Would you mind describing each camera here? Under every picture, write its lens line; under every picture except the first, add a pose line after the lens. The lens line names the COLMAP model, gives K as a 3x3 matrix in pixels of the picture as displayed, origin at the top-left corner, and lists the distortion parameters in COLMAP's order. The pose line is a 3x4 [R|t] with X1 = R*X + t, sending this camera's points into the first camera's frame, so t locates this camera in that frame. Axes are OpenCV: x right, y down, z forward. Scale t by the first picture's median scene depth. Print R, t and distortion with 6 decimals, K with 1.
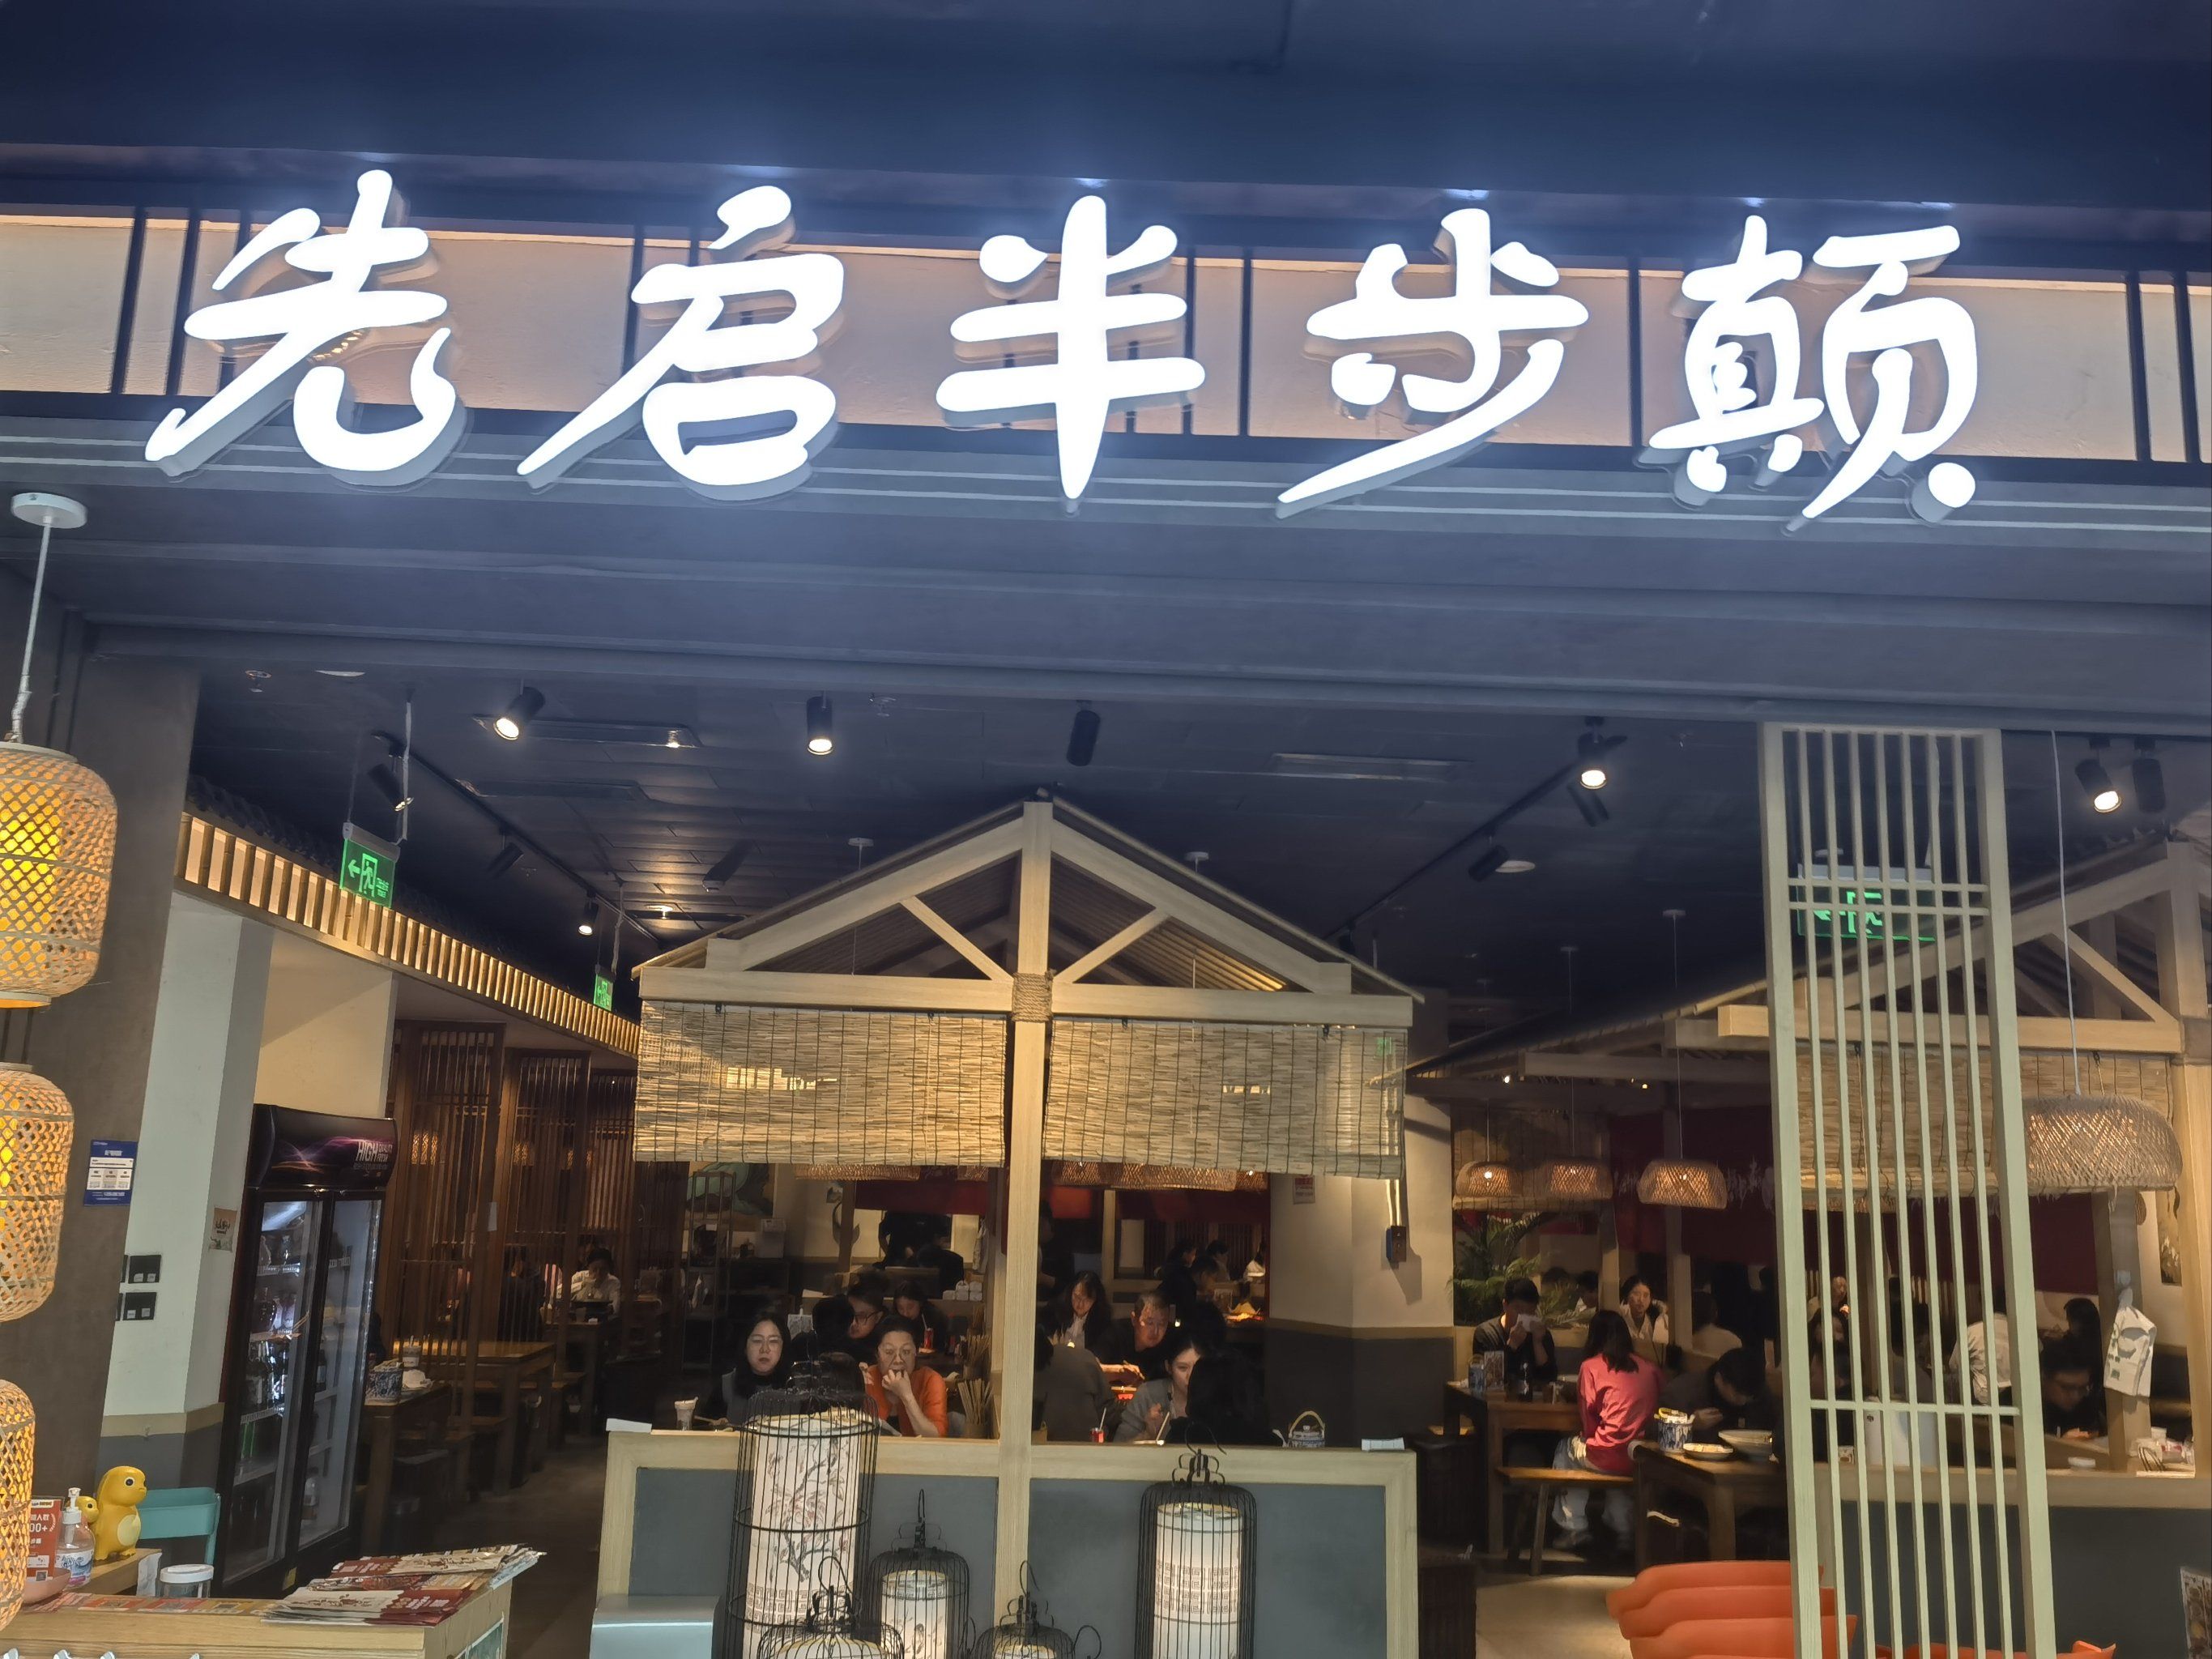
lens RADIAL K [[1729.8, 0, 1105.0], [0, 1729.8, 843.7], [0, 0, 1]] dist [0.031052, -0.005931]
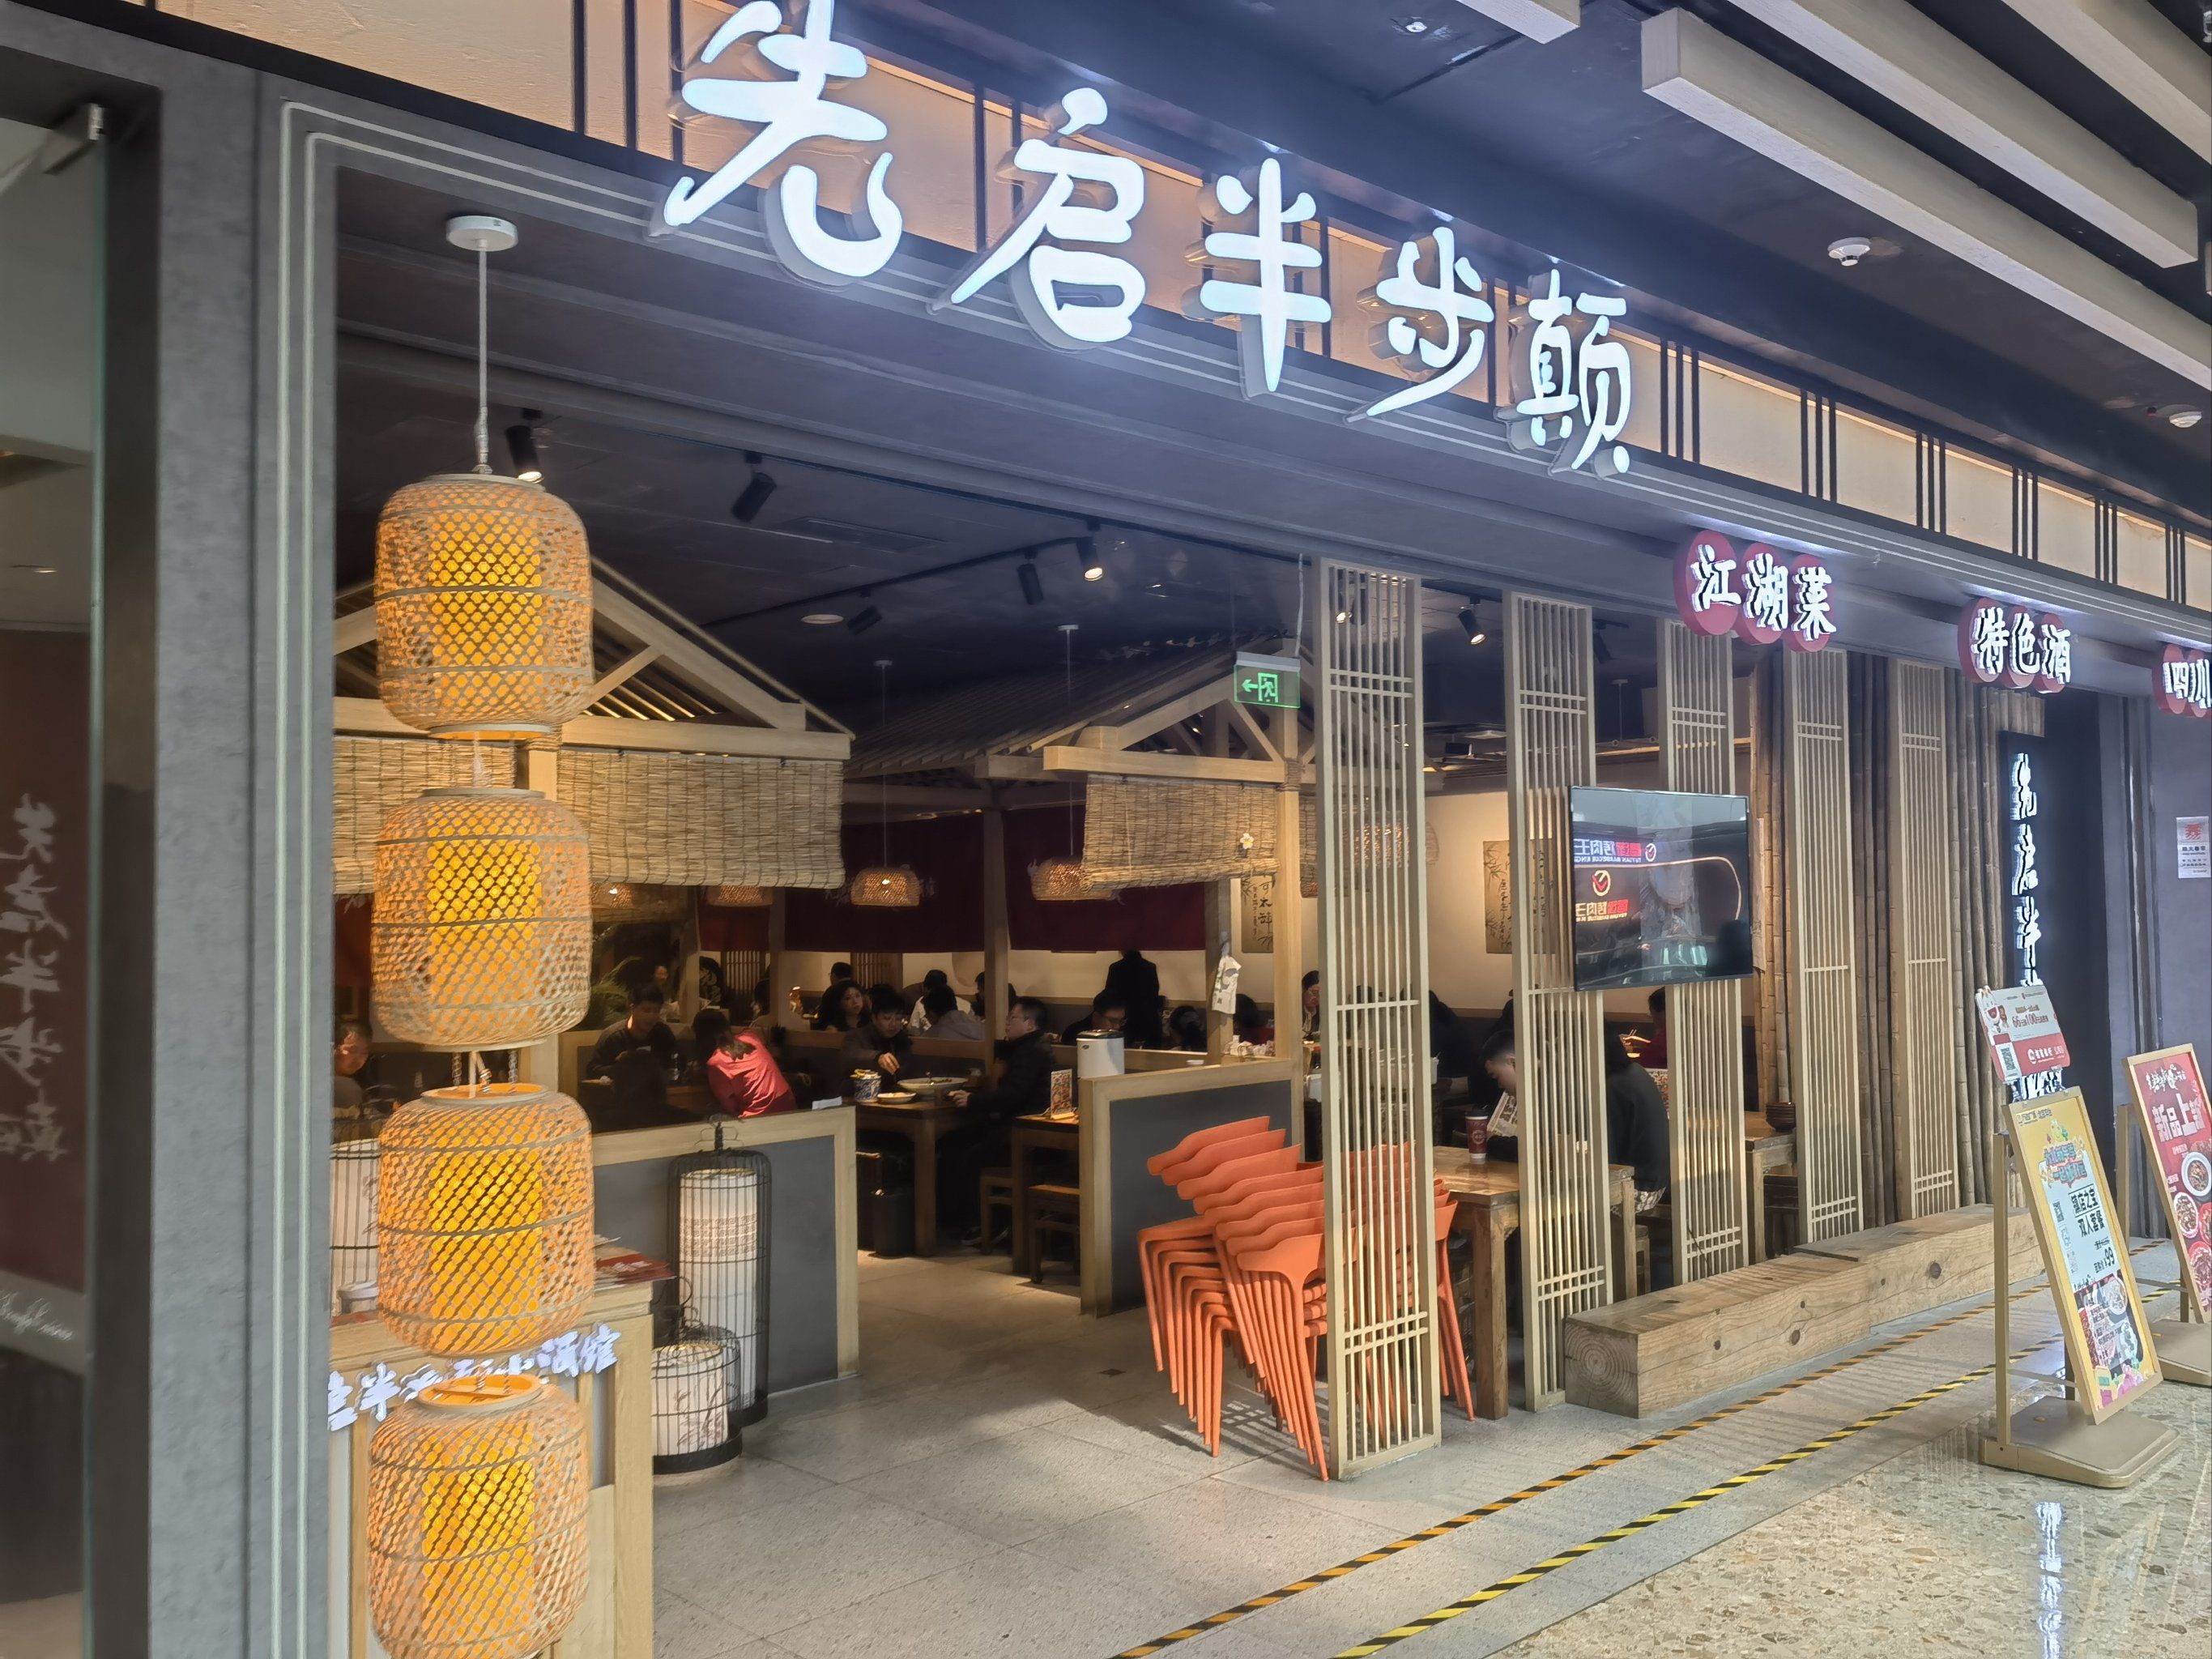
lens RADIAL K [[1729.8, 0, 1117.1], [0, 1729.8, 829.3], [0, 0, 1]] dist [0.031052, -0.005931]
pose [[0.757507, -0.013683, 0.652684, -0.995049], [-0.085022, 0.989197, 0.119414, -0.008035], [-0.647267, -0.145949, 0.748160, -0.008794]]
